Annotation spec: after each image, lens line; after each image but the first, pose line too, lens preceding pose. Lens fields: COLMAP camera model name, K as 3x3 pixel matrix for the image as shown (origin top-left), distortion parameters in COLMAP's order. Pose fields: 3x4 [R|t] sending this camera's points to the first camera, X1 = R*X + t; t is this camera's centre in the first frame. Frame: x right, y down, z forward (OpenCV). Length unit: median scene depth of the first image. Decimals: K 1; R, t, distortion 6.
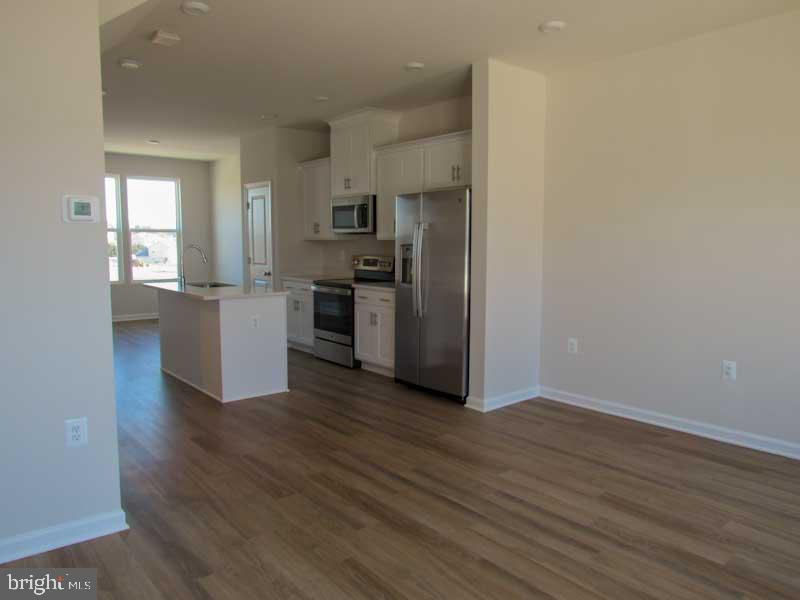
lens RADIAL K [[563.2, 0, 400.0], [0, 563.2, 300.0], [0, 0, 1]] dist [-0.165914, -0.000183]
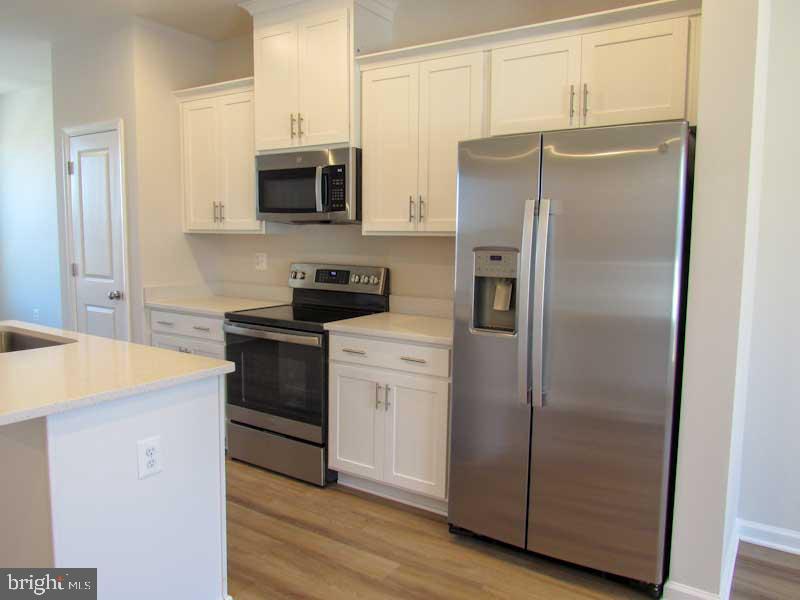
lens RADIAL K [[601.9, 0, 400.0], [0, 601.9, 300.0], [0, 0, 1]] dist [-0.059667, -0.001464]
pose [[0.958953, -0.019522, 0.282892, -0.164744], [0.018607, 0.999809, 0.005919, -0.049360], [-0.282953, -0.000413, 0.959134, 0.450543]]
